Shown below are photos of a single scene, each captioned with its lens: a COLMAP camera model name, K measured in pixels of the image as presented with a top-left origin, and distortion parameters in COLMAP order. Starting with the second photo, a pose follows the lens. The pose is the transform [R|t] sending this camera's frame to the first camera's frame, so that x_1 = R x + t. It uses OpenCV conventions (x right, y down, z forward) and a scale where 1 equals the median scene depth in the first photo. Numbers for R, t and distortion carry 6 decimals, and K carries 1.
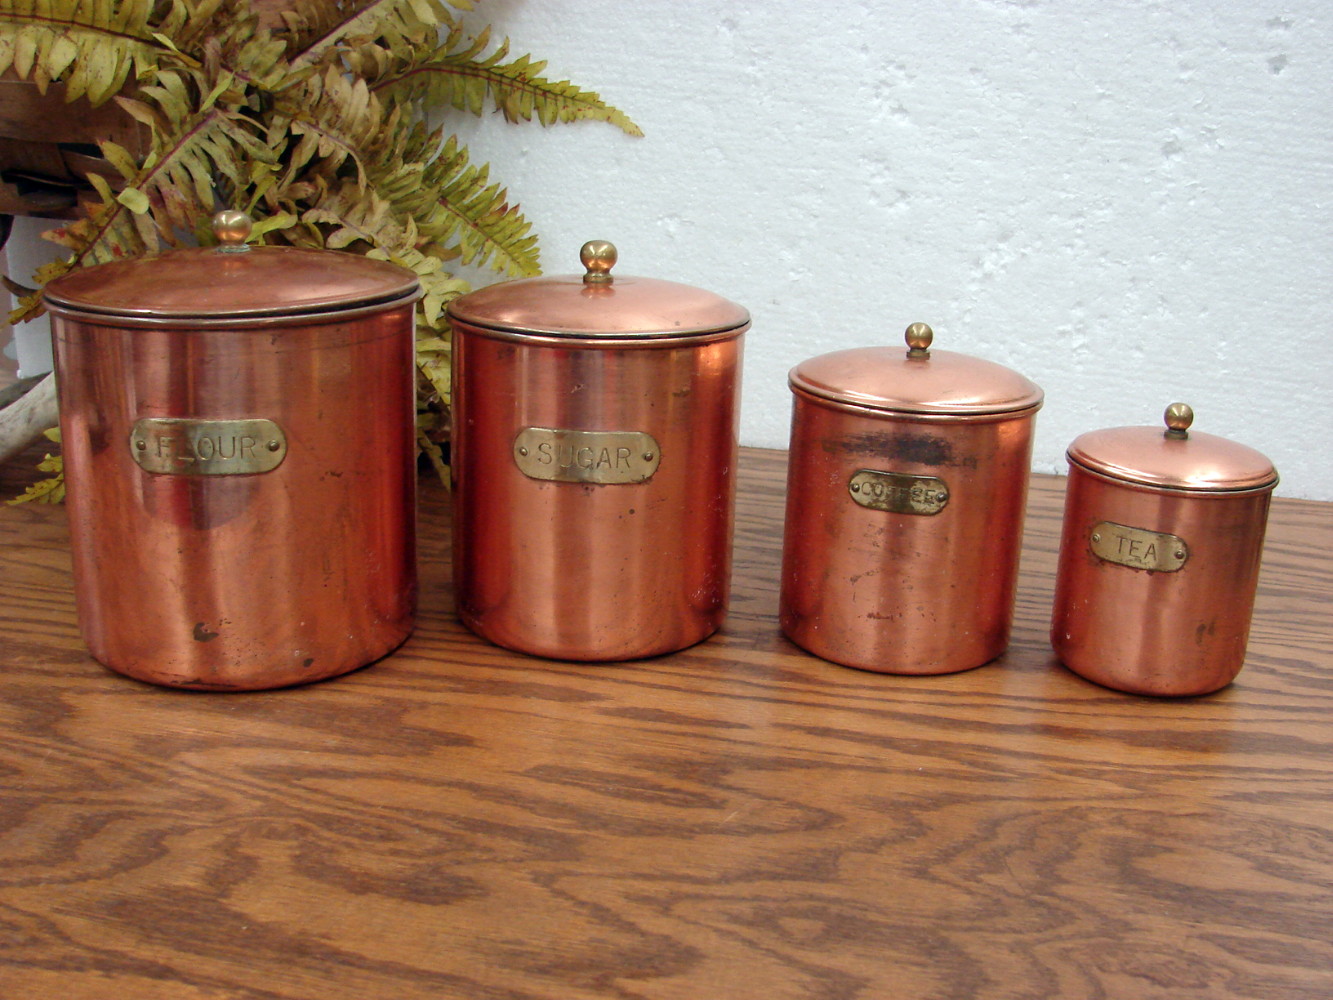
lens RADIAL K [[1436.2, 0, 666.5], [0, 1436.2, 500.0], [0, 0, 1]] dist [-0.209164, 0.233437]
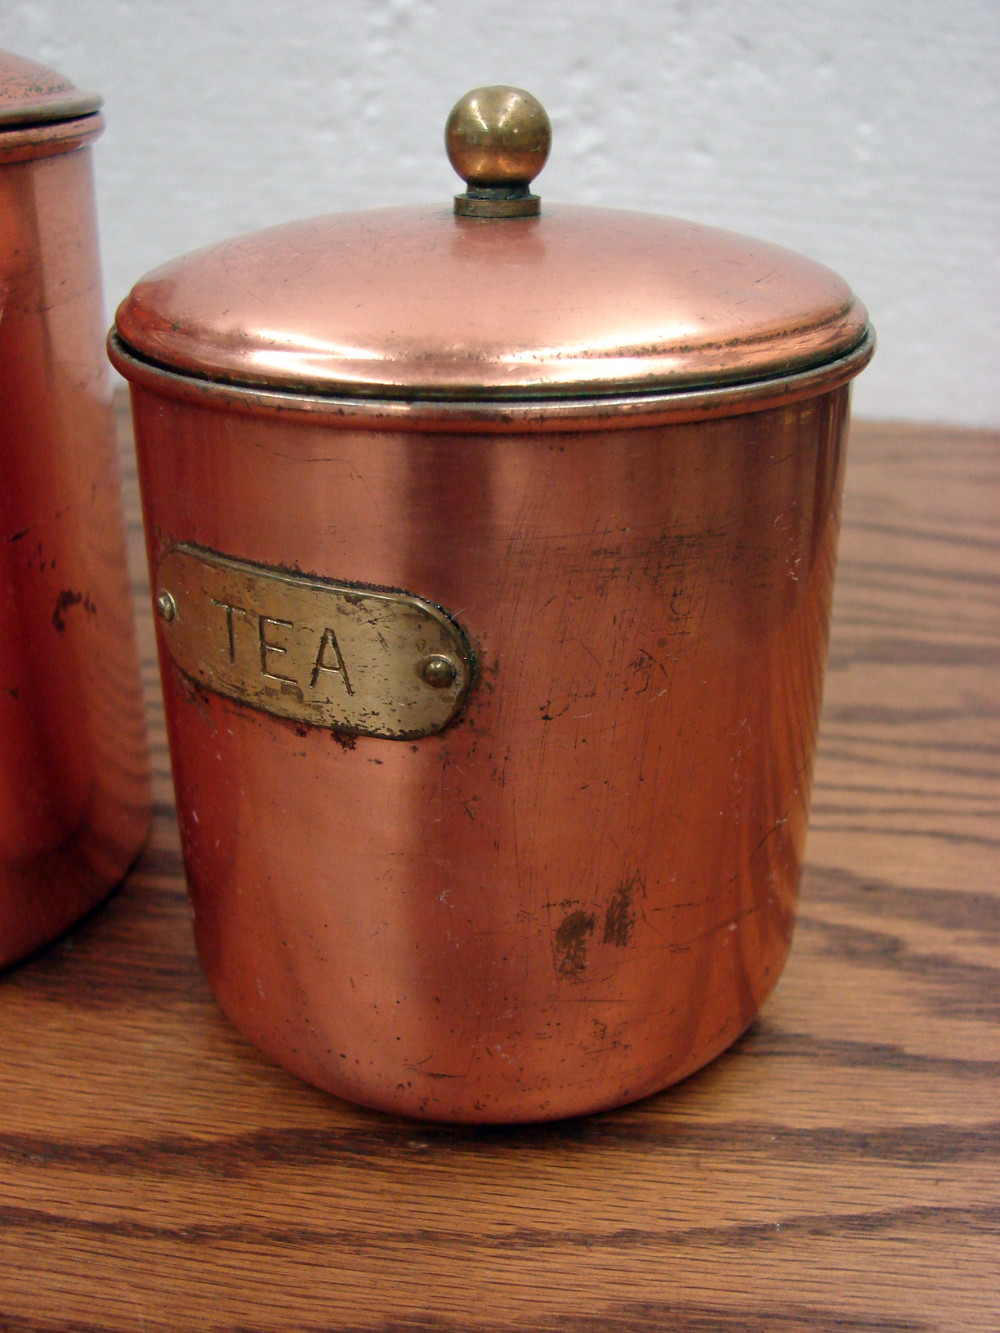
lens RADIAL K [[1436.2, 0, 492.3], [0, 1436.2, 672.3], [0, 0, 1]] dist [-0.209164, 0.233437]
pose [[0.997725, -0.054442, 0.039752, 0.253280], [0.047947, 0.987643, 0.149208, 0.001777], [-0.047384, -0.146963, 0.988006, 0.521775]]
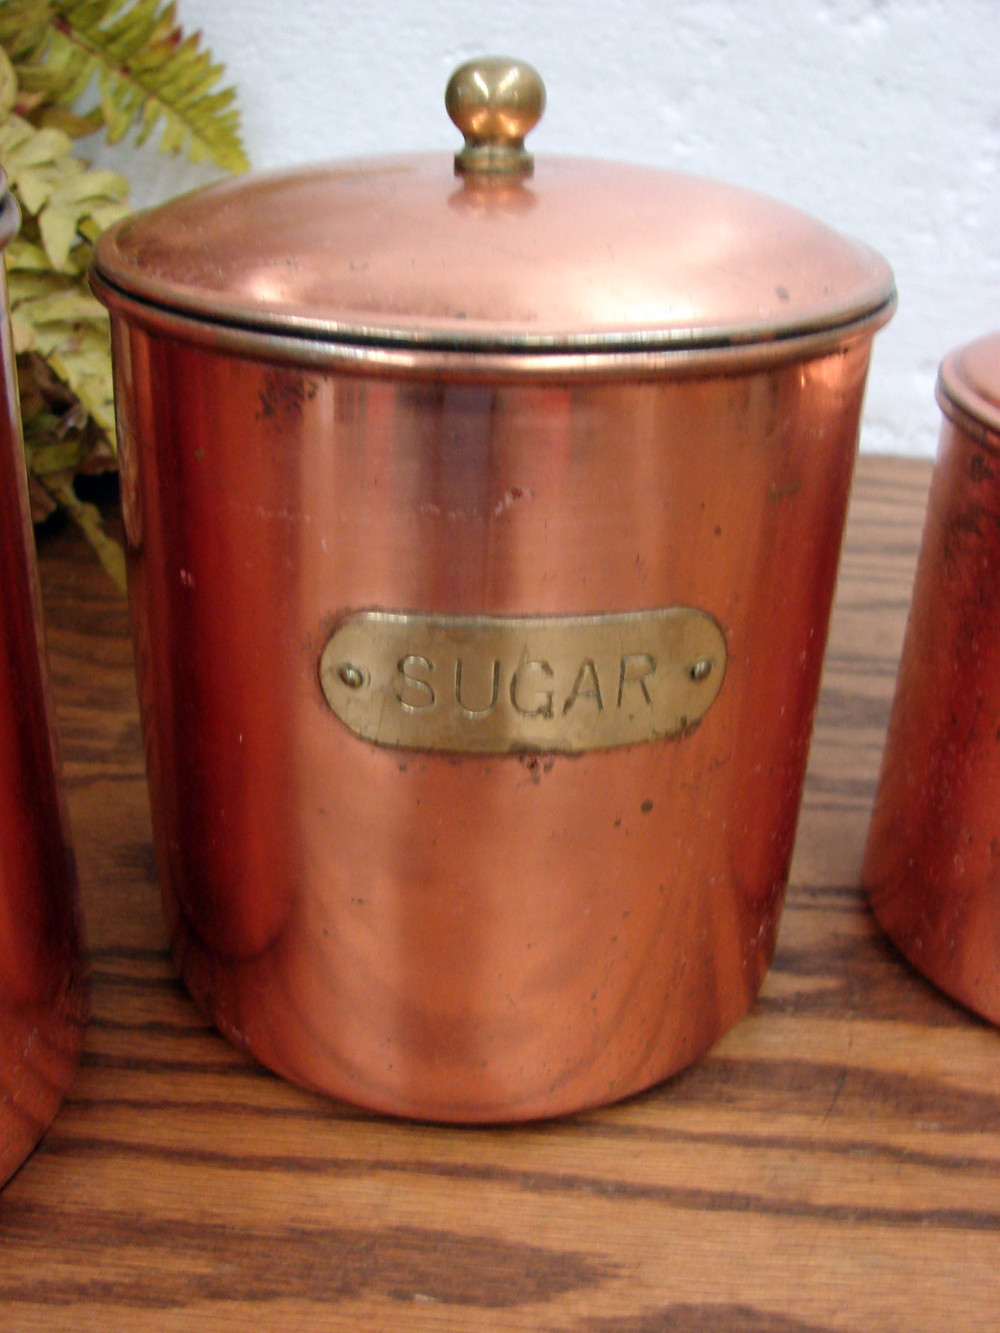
lens RADIAL K [[1436.2, 0, 492.3], [0, 1436.2, 672.3], [0, 0, 1]] dist [-0.209164, 0.233437]
pose [[0.992299, -0.062360, 0.107027, -0.073755], [0.039938, 0.978958, 0.200114, -0.074416], [-0.117254, -0.194298, 0.973909, 0.469161]]
